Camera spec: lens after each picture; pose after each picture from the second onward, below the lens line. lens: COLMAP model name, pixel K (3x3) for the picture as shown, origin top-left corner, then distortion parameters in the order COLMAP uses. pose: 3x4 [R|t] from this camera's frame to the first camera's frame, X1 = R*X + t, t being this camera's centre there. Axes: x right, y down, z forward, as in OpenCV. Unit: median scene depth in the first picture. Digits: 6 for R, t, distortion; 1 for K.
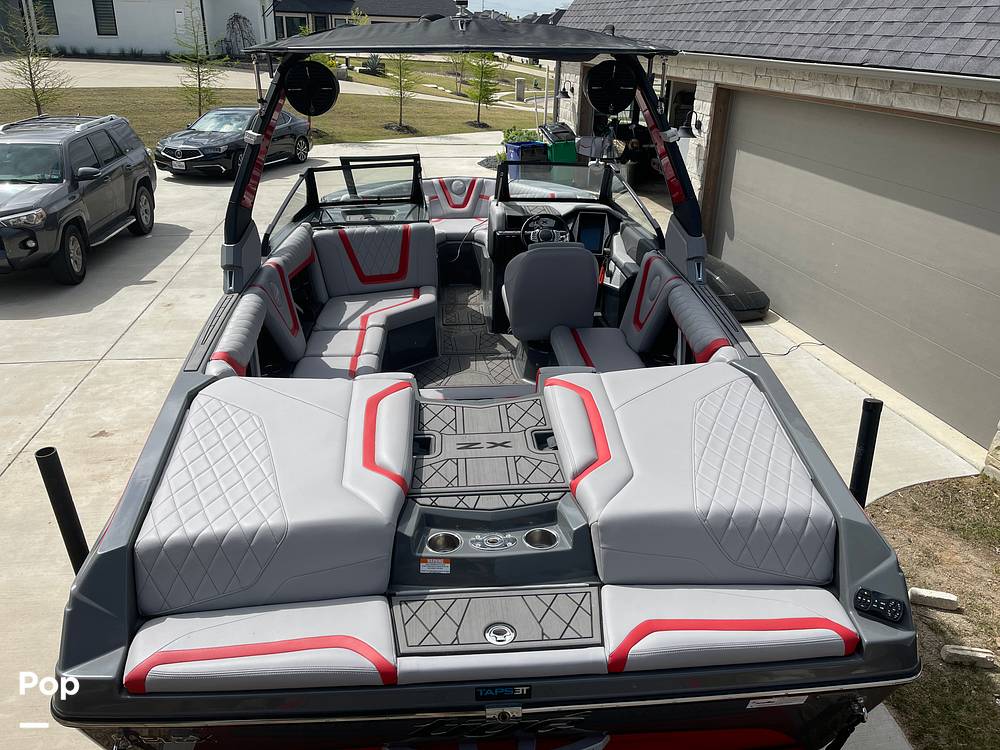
lens RADIAL K [[743.4, 0, 500.0], [0, 743.4, 375.0], [0, 0, 1]] dist [0.004348, -0.000672]
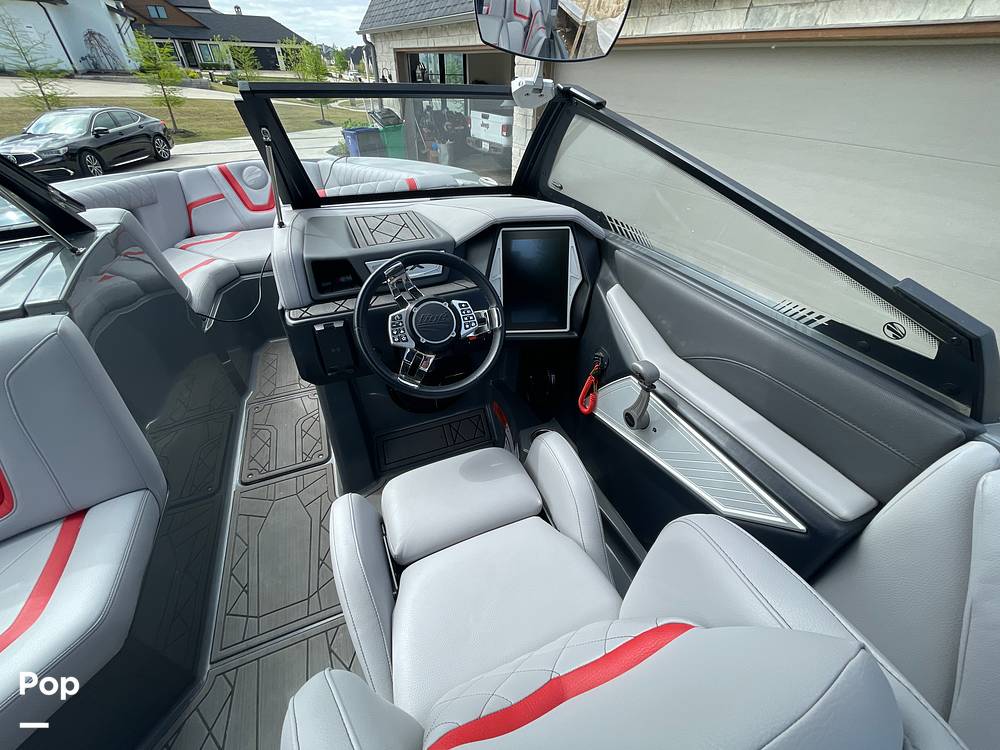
lens RADIAL K [[392.7, 0, 500.0], [0, 392.7, 375.0], [0, 0, 1]] dist [0.009575, -0.006275]
pose [[0.948440, -0.199403, 0.246372, 0.029374], [0.134697, 0.957198, 0.256182, -0.144384], [-0.286910, -0.209788, 0.934704, 0.573601]]
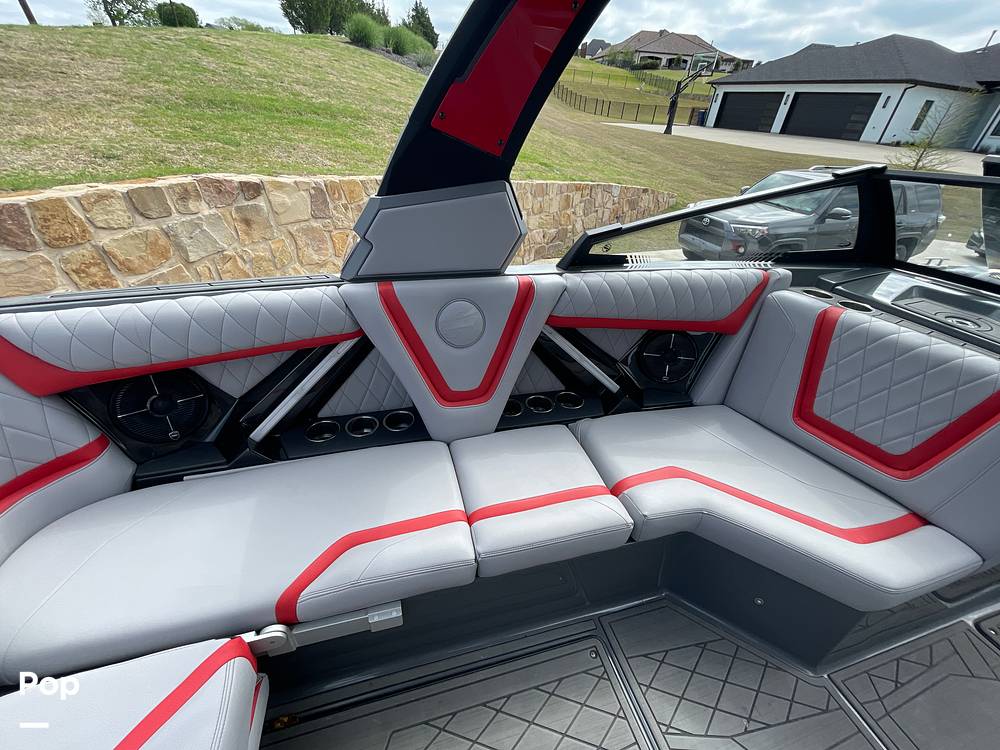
lens RADIAL K [[392.7, 0, 500.0], [0, 392.7, 375.0], [0, 0, 1]] dist [0.009575, -0.006275]
pose [[0.196569, 0.536851, -0.820458, -0.018147], [-0.449175, 0.793118, 0.411347, -0.119068], [0.871552, 0.287671, 0.397042, 0.512315]]
